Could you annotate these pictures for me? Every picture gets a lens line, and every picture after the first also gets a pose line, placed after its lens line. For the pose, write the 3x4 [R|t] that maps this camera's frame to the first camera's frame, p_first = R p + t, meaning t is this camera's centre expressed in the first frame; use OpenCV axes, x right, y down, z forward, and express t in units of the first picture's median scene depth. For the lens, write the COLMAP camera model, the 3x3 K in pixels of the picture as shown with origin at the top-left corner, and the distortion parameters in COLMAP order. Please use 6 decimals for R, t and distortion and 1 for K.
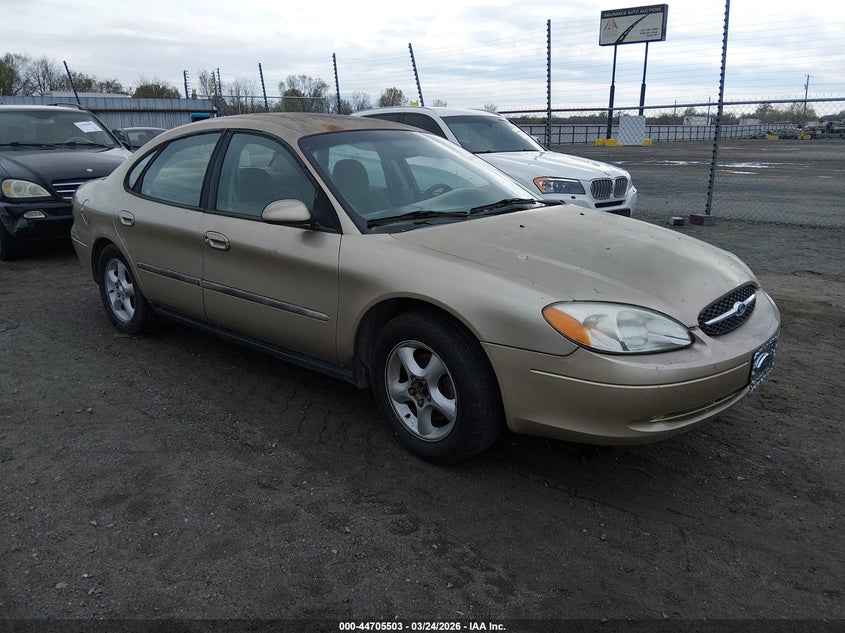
lens RADIAL K [[655.7, 0, 436.0], [0, 655.7, 317.0], [0, 0, 1]] dist [0.003978, -0.008621]
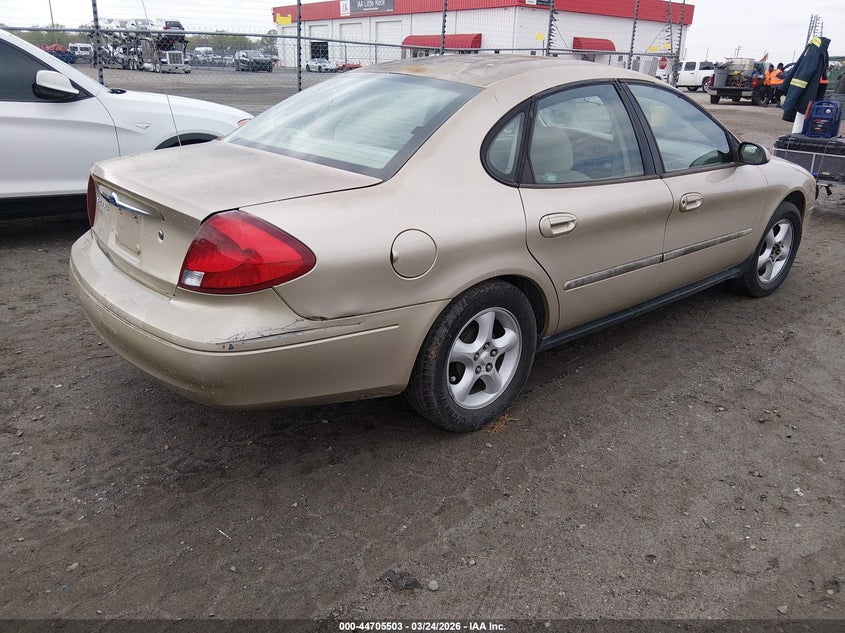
lens RADIAL K [[655.7, 0, 436.0], [0, 655.7, 317.0], [0, 0, 1]] dist [0.003978, -0.008621]
pose [[0.124245, -0.350791, 0.928175, -1.240652], [0.238220, 0.918610, 0.315288, -0.329491], [-0.963231, 0.181937, 0.197698, 1.124103]]
